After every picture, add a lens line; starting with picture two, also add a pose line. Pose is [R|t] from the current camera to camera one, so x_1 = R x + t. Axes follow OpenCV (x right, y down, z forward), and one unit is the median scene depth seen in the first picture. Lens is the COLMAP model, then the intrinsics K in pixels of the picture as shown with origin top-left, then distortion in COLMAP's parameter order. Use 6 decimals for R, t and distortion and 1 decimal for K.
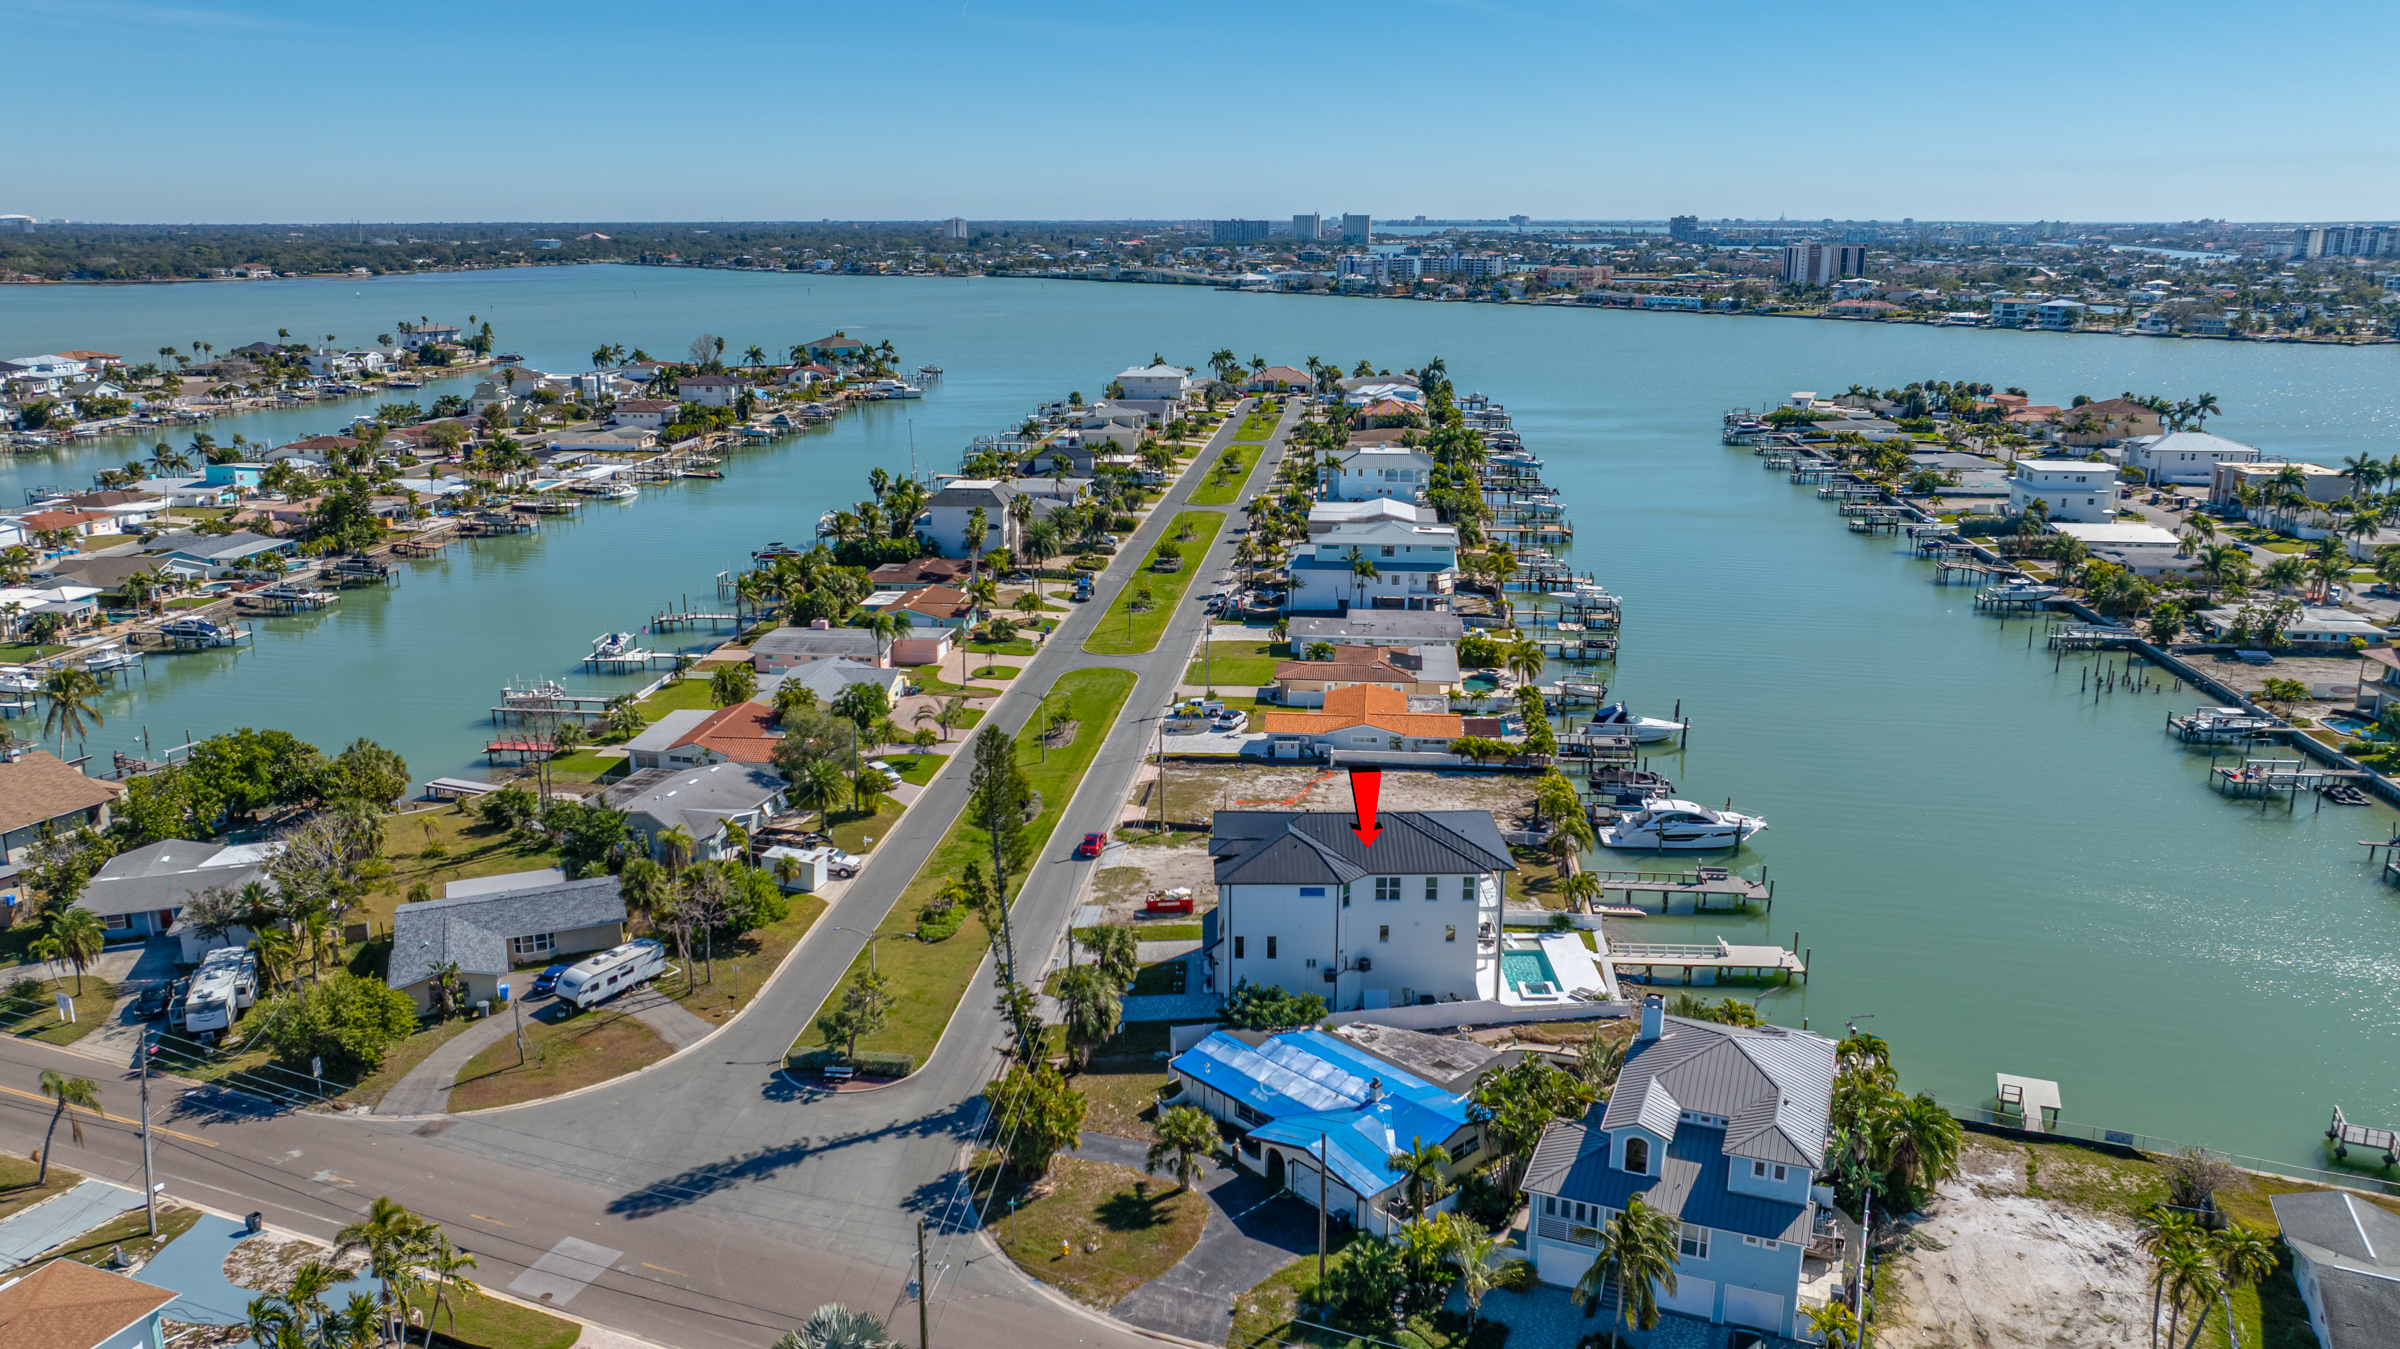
lens RADIAL K [[1663.5, 0, 1200.0], [0, 1663.5, 674.5], [0, 0, 1]] dist [-0.022945, -0.000264]
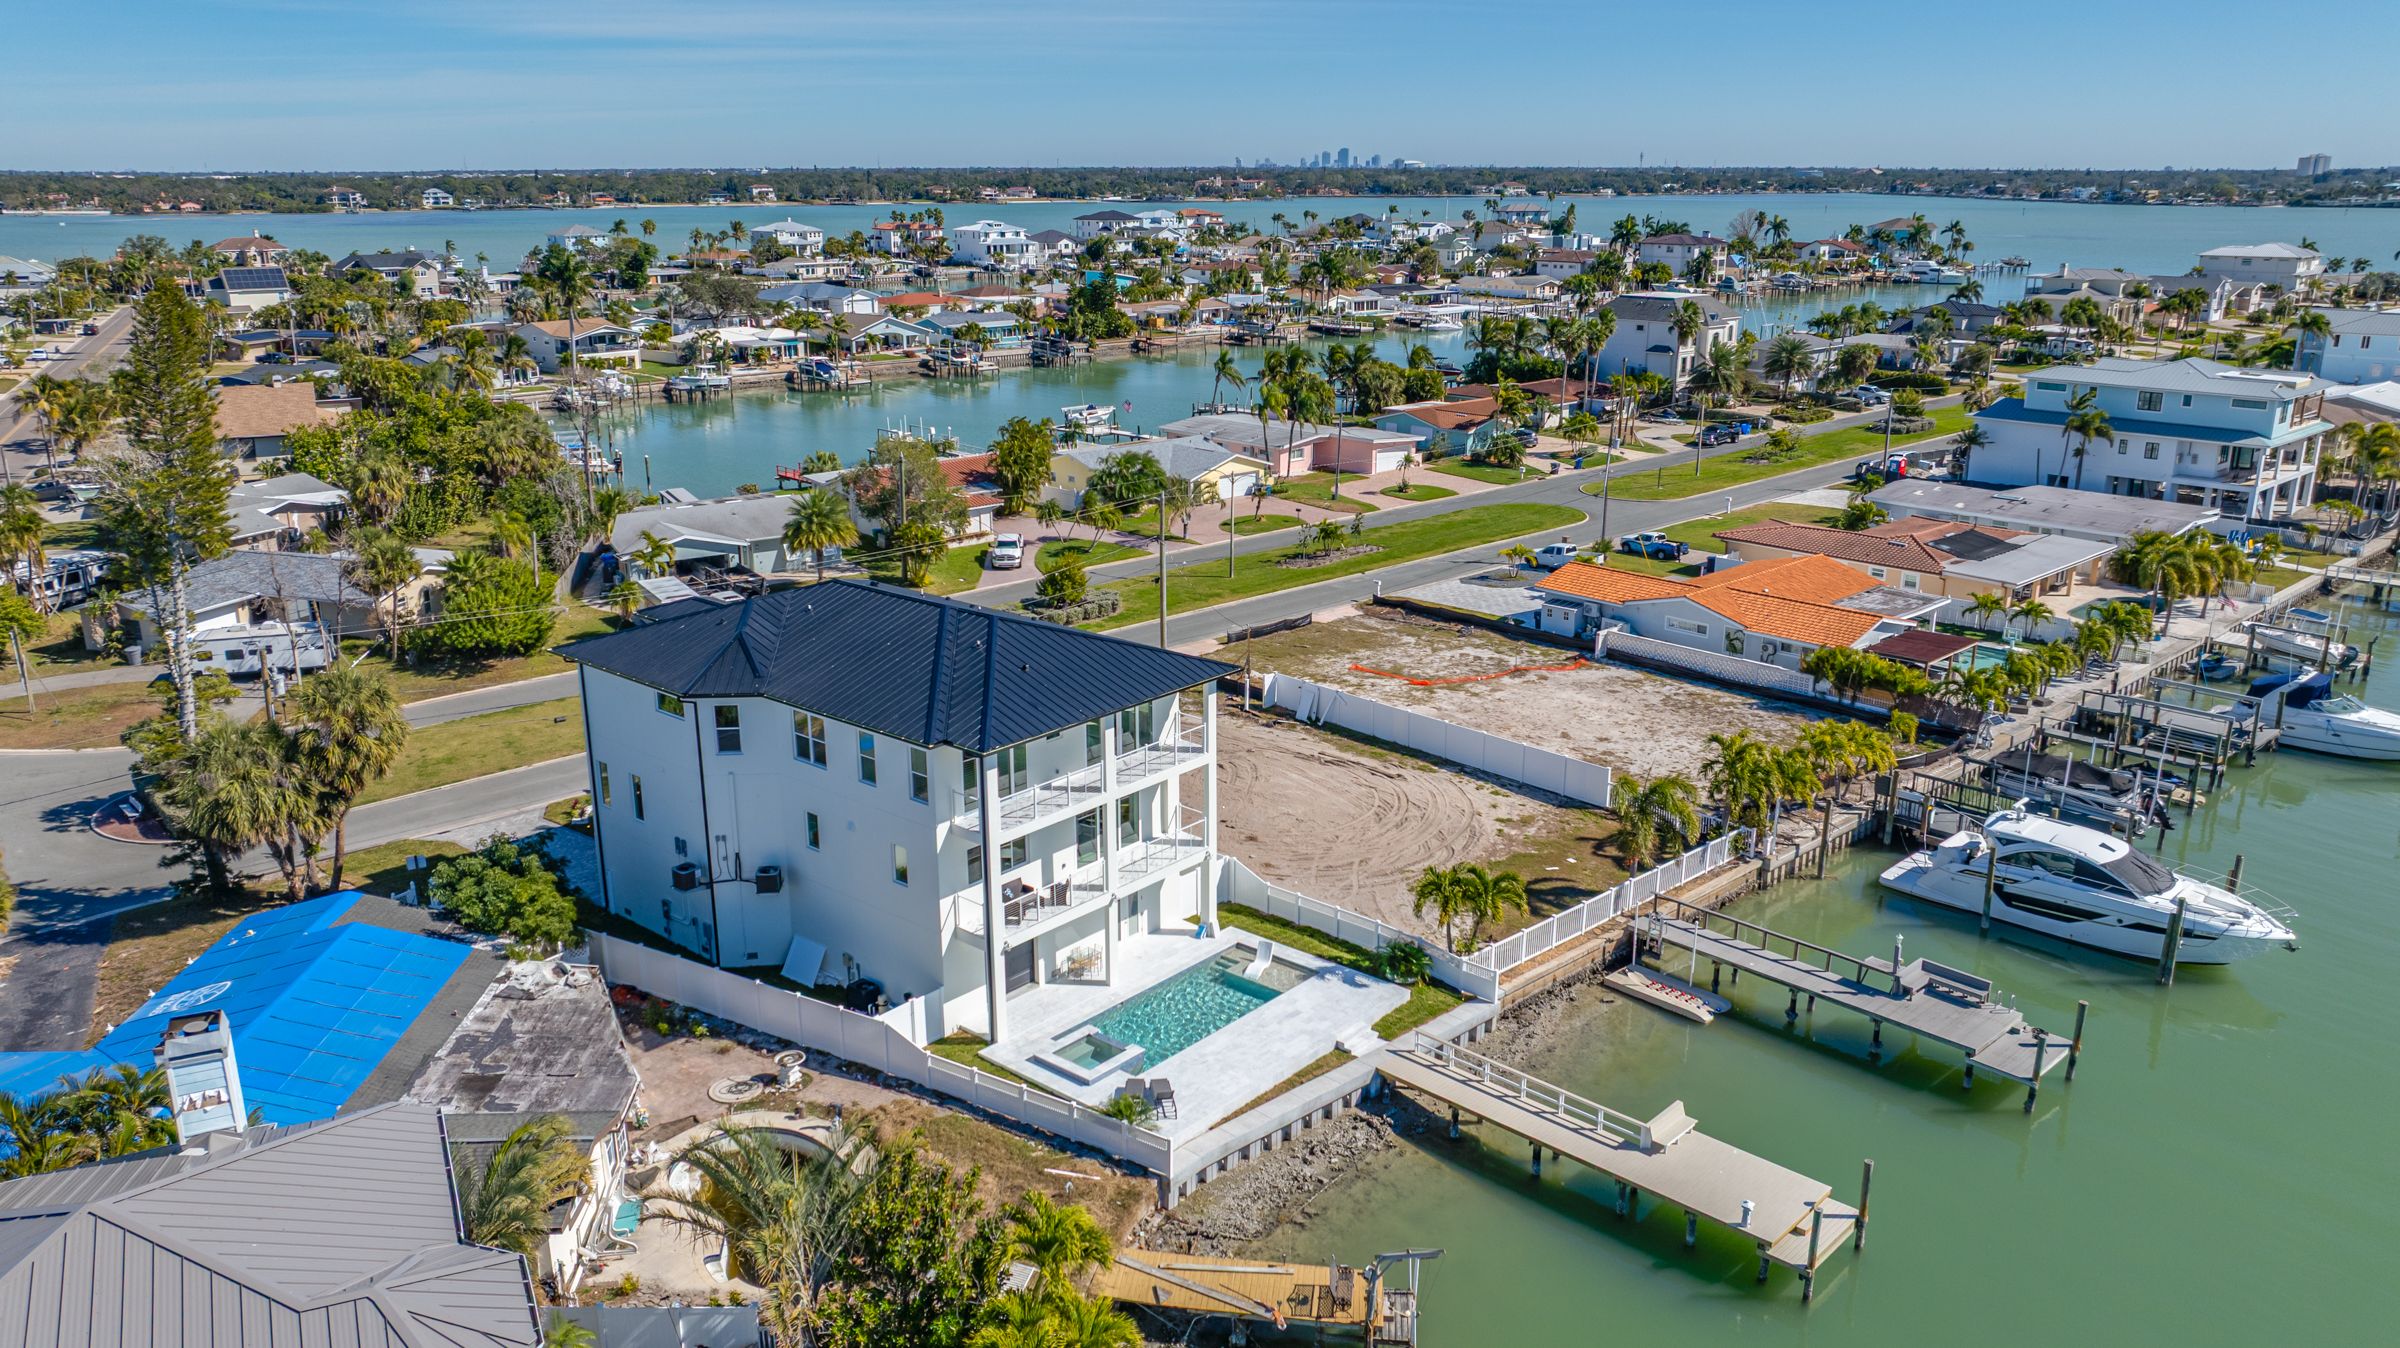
lens RADIAL K [[1693.3, 0, 1200.0], [0, 1693.3, 674.0], [0, 0, 1]] dist [-0.061473, 0.058932]
pose [[0.758040, 0.184901, -0.625449, 0.262471], [-0.165275, 0.982129, 0.090034, 0.024484], [0.630919, 0.035122, 0.775053, 0.358904]]
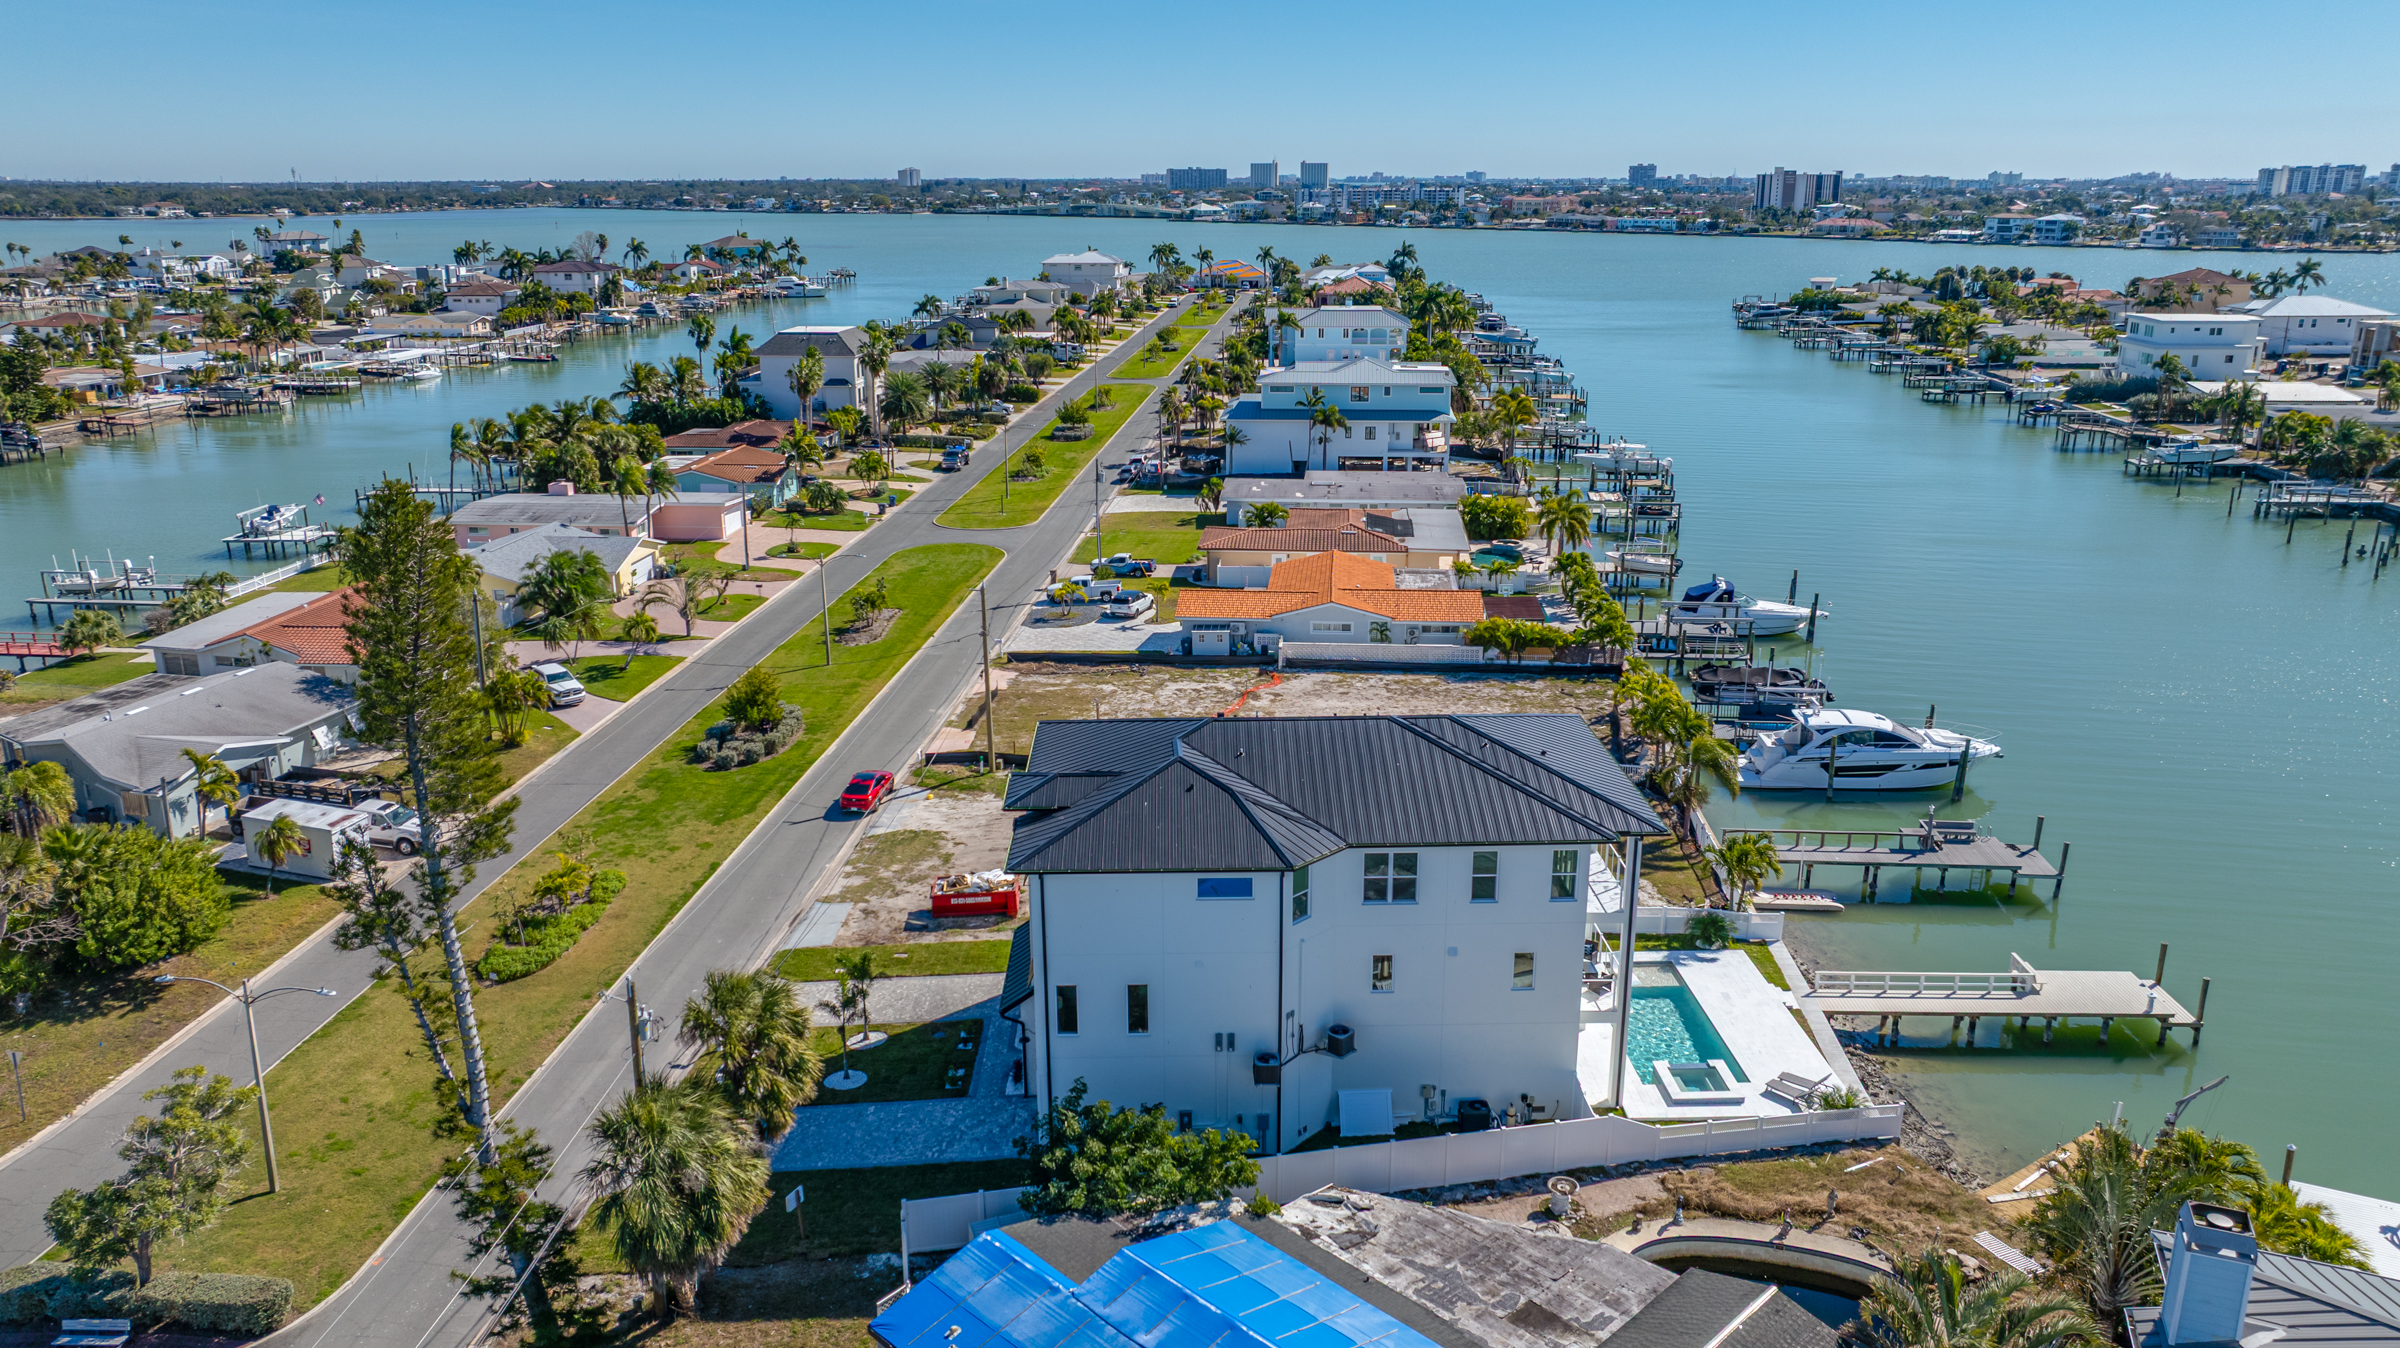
lens RADIAL K [[1663.5, 0, 1200.0], [0, 1663.5, 674.0], [0, 0, 1]] dist [-0.022945, -0.000264]
pose [[0.999693, -0.007932, 0.023454, 0.025946], [0.007281, 0.999589, 0.027712, 0.030859], [-0.023664, -0.027532, 0.999341, 0.282241]]
